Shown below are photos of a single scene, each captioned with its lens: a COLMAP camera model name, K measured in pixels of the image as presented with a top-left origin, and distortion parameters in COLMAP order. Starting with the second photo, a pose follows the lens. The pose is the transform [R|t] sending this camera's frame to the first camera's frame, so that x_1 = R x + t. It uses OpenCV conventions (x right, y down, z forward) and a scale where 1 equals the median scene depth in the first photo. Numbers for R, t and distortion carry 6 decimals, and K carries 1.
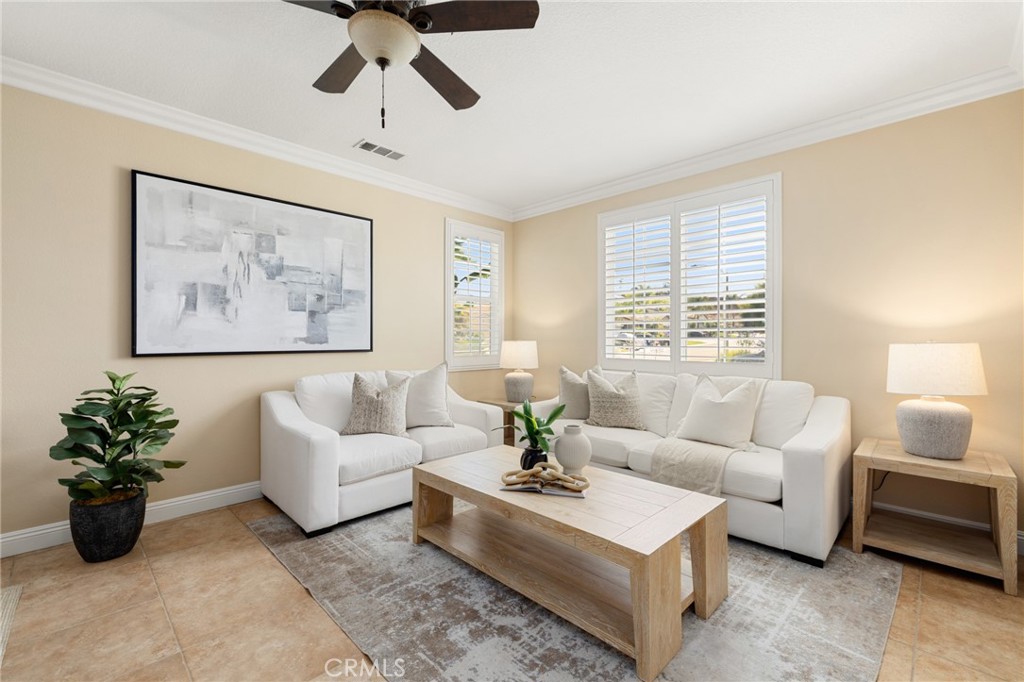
lens RADIAL K [[438.9, 0, 507.6], [0, 438.9, 337.9], [0, 0, 1]] dist [0.000937, 0.000059]
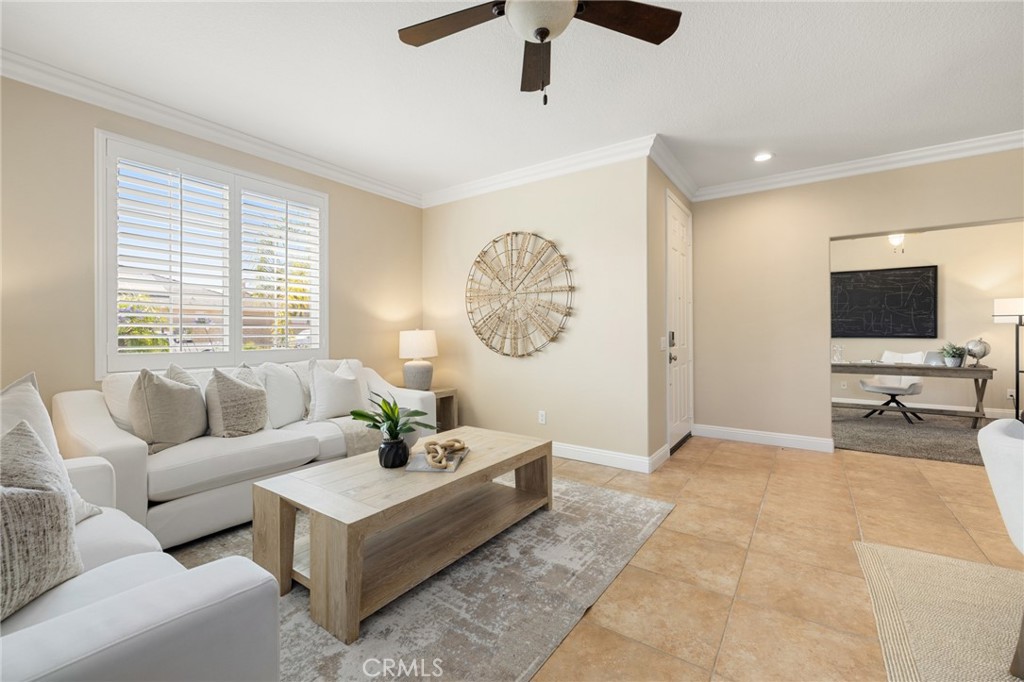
lens RADIAL K [[430.8, 0, 509.6], [0, 430.8, 330.5], [0, 0, 1]] dist [0.000750, 0.000129]
pose [[-0.169445, 0.002113, 0.985537, -0.804732], [0.000421, 0.999998, -0.002072, 0.016742], [-0.985540, 0.000063, -0.169446, 0.819707]]
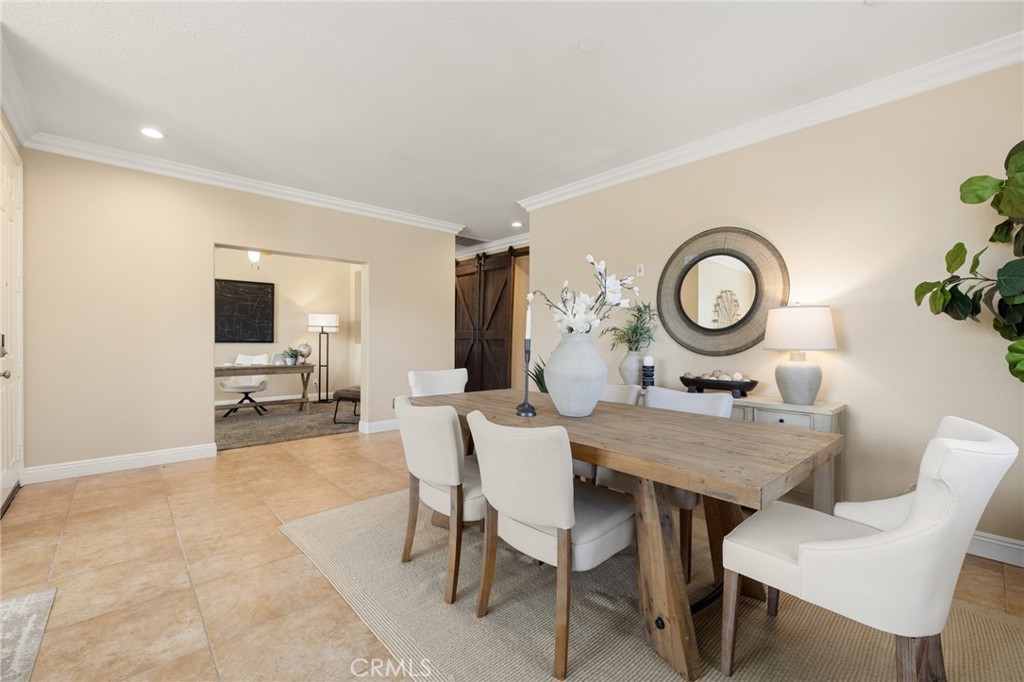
lens RADIAL K [[431.9, 0, 505.9], [0, 431.9, 341.2], [0, 0, 1]] dist [0.000627, 0.000206]
pose [[-0.998222, -0.009133, 0.058902, -0.625714], [-0.008928, 0.999953, 0.003749, 0.019028], [-0.058934, 0.003216, -0.998257, 0.914408]]
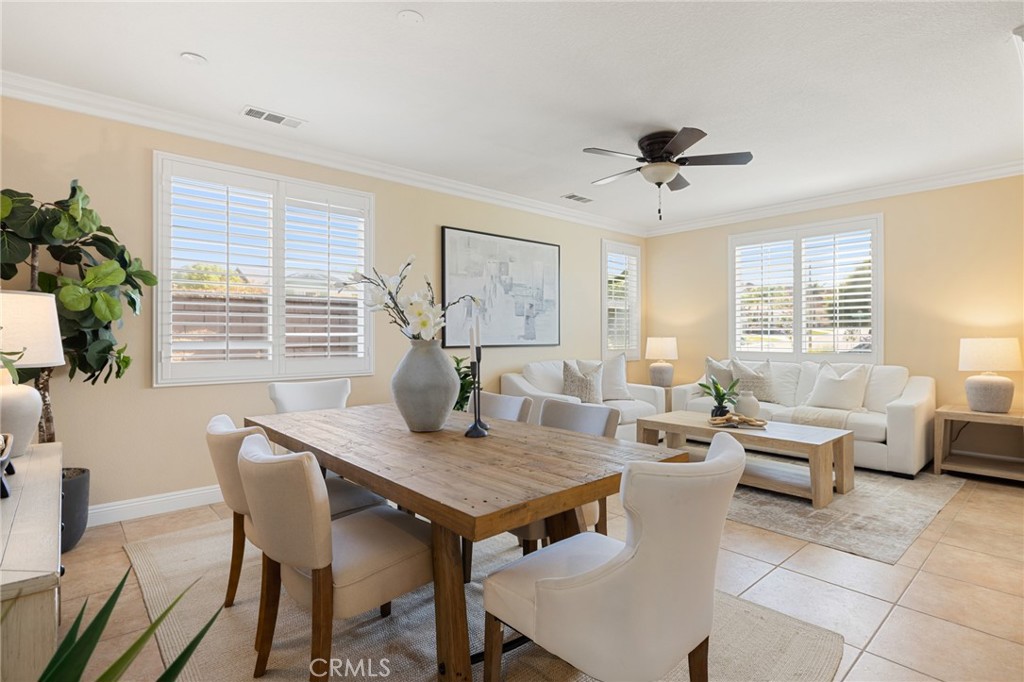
lens RADIAL K [[506.9, 0, 511.6], [0, 506.9, 336.2], [0, 0, 1]] dist [-0.001881, -0.000291]
pose [[0.998182, -0.002633, -0.060218, -0.510862], [0.002805, 0.999992, 0.002784, -0.002682], [0.060210, -0.002948, 0.998181, -0.750675]]
